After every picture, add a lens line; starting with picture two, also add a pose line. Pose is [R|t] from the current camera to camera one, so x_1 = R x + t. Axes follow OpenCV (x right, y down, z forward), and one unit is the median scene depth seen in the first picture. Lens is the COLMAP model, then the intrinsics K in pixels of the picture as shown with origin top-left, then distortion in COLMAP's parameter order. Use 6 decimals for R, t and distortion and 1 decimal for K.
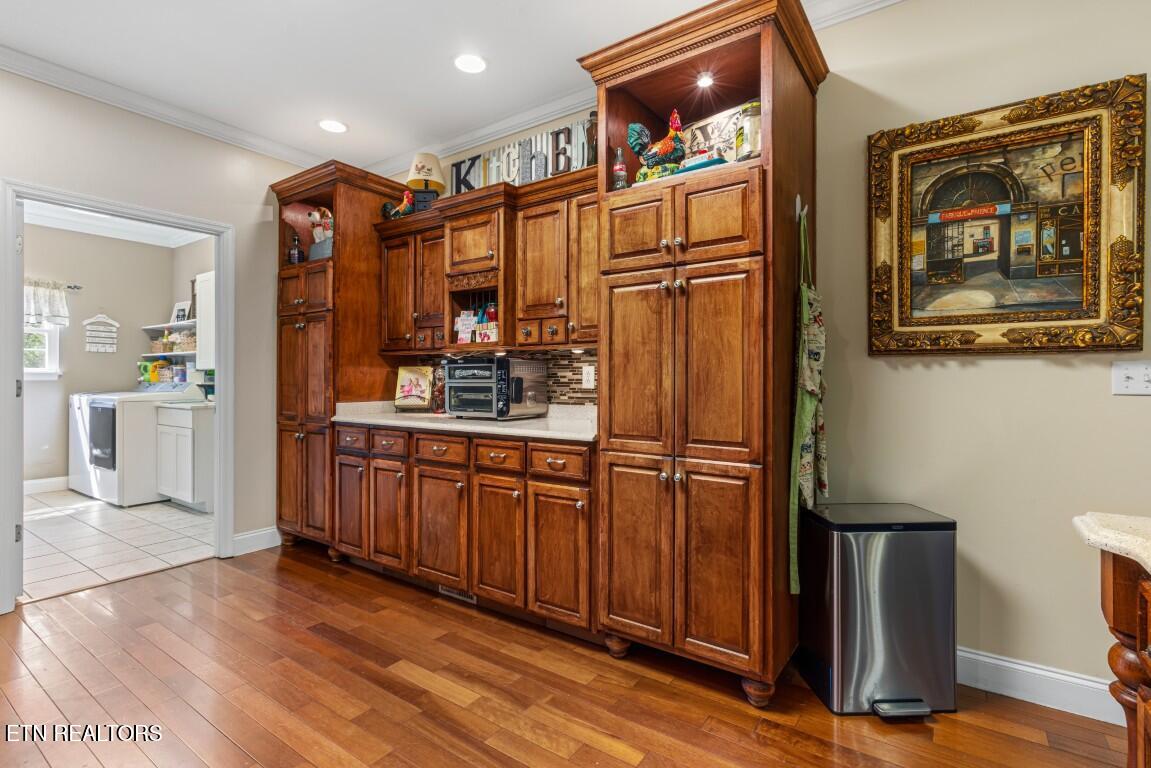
lens RADIAL K [[548.6, 0, 578.6], [0, 548.6, 383.4], [0, 0, 1]] dist [-0.002991, 0.007008]
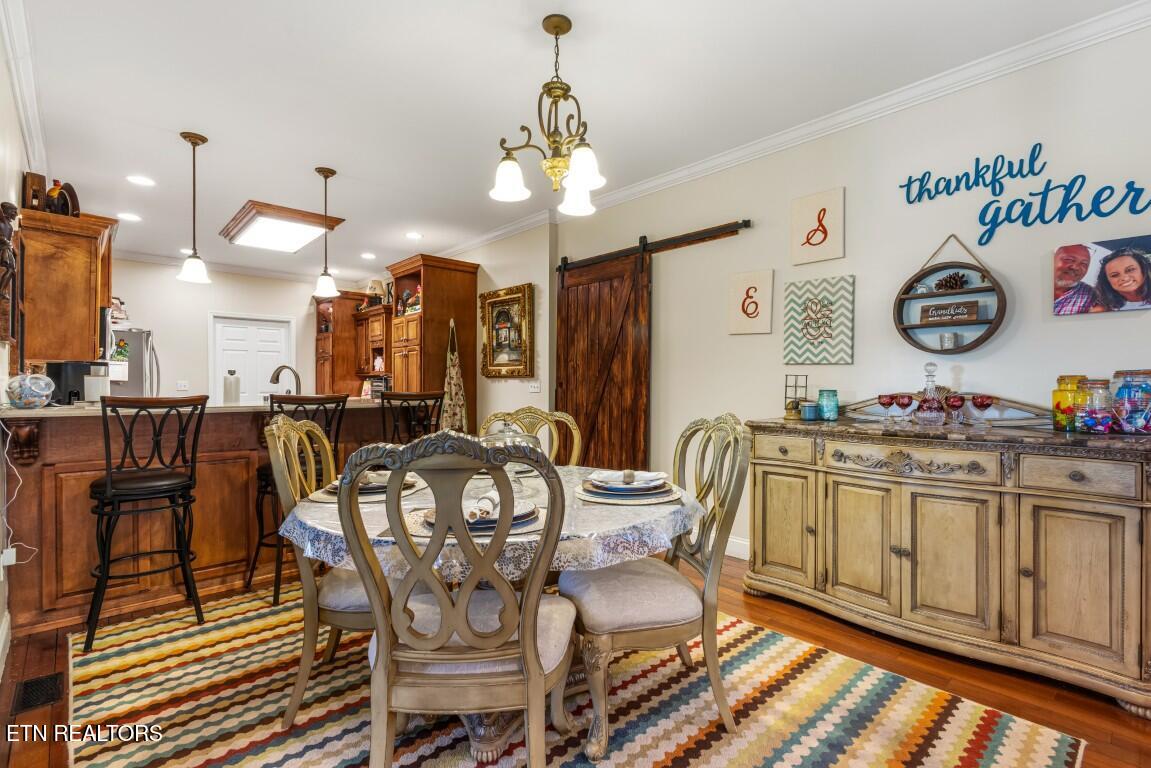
lens RADIAL K [[548.6, 0, 578.6], [0, 548.6, 383.4], [0, 0, 1]] dist [-0.002991, 0.007008]
pose [[0.975911, -0.003872, -0.218135, 1.560064], [0.002131, 0.999964, -0.008217, -0.001853], [0.218159, 0.007554, 0.975884, -1.459867]]
